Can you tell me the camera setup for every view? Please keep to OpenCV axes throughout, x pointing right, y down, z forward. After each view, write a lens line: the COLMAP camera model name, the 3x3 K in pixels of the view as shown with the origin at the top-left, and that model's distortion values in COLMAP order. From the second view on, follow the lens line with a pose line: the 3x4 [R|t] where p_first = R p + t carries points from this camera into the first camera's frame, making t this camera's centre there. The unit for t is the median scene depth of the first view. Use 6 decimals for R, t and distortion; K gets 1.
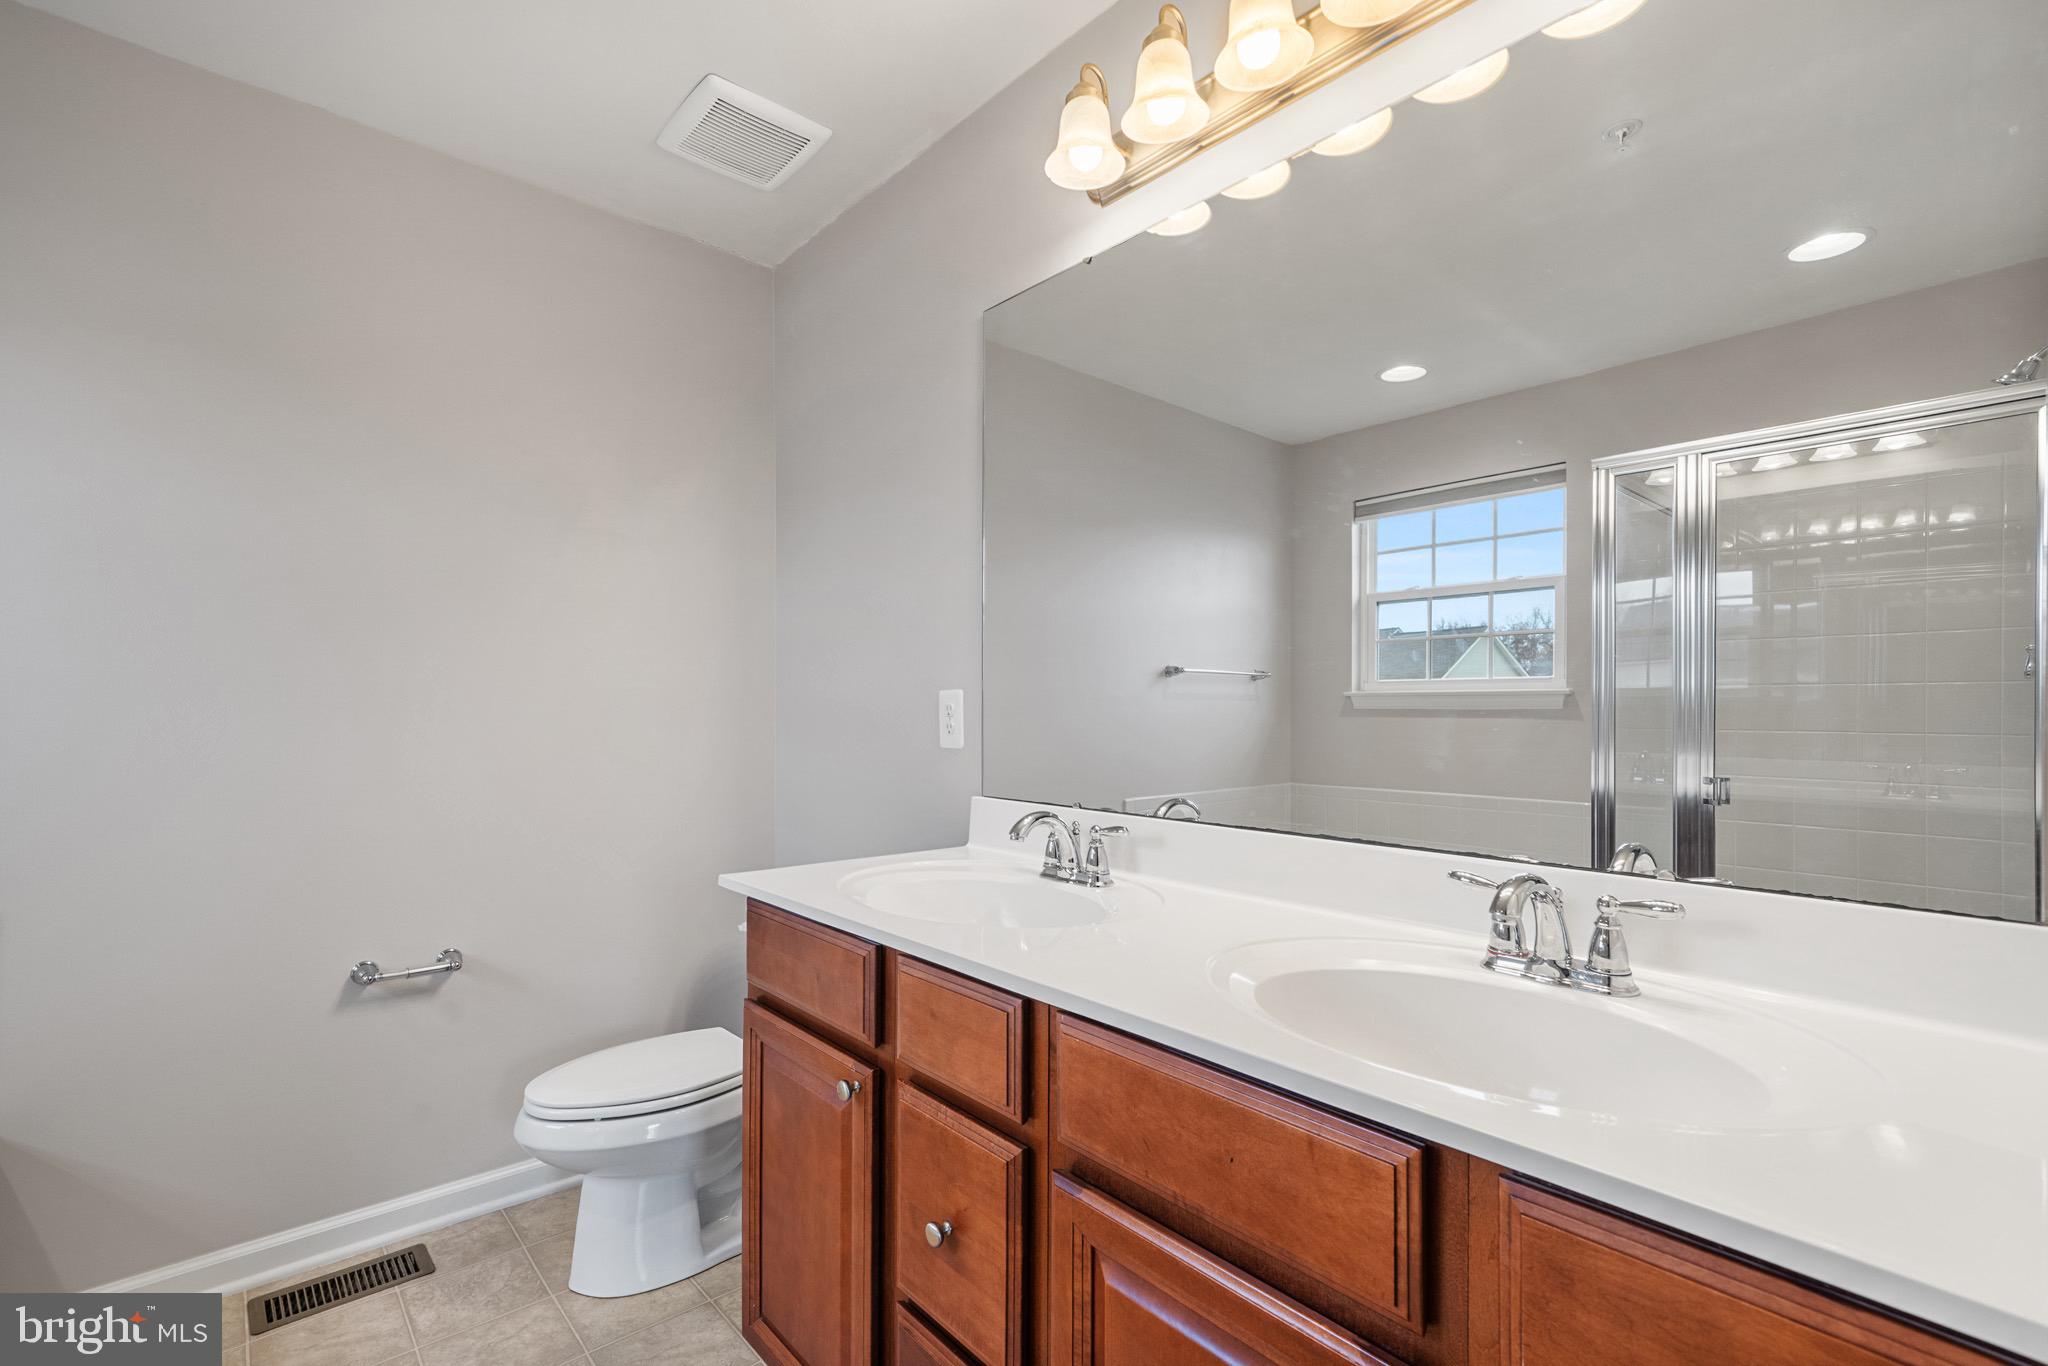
lens RADIAL K [[921.8, 0, 1016.2], [0, 921.8, 706.6], [0, 0, 1]] dist [0.011743, 0.000497]
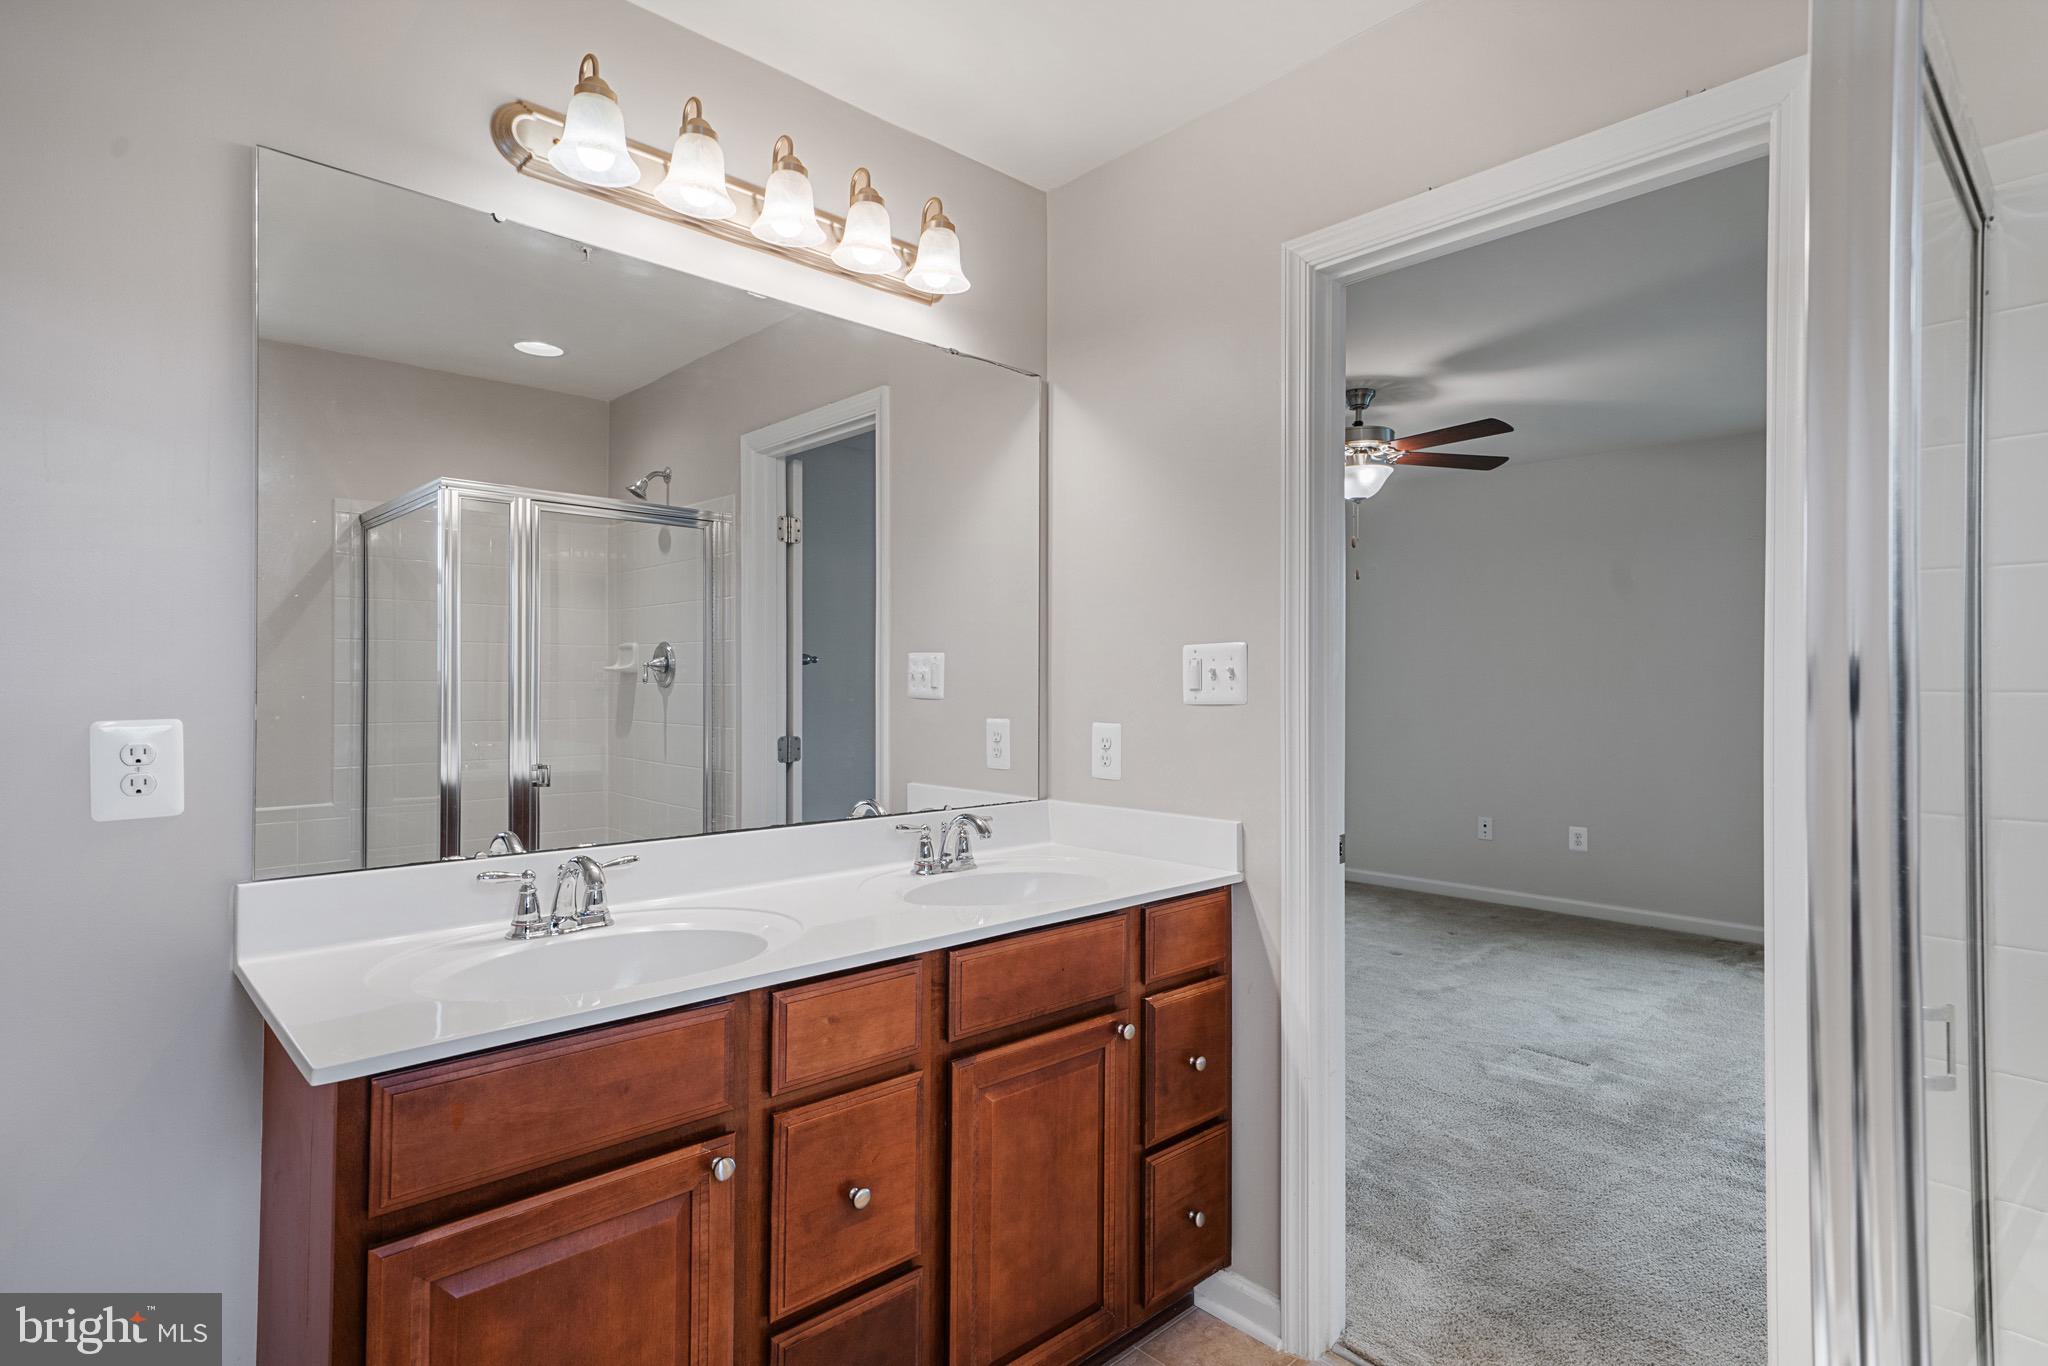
lens RADIAL K [[1027.9, 0, 1057.0], [0, 1027.9, 674.1], [0, 0, 1]] dist [0.007801, -0.000111]
pose [[-0.045846, 0.004928, 0.998936, -1.310869], [-0.004480, 0.999977, -0.005139, -0.078724], [-0.998938, -0.004711, -0.045823, 0.764565]]
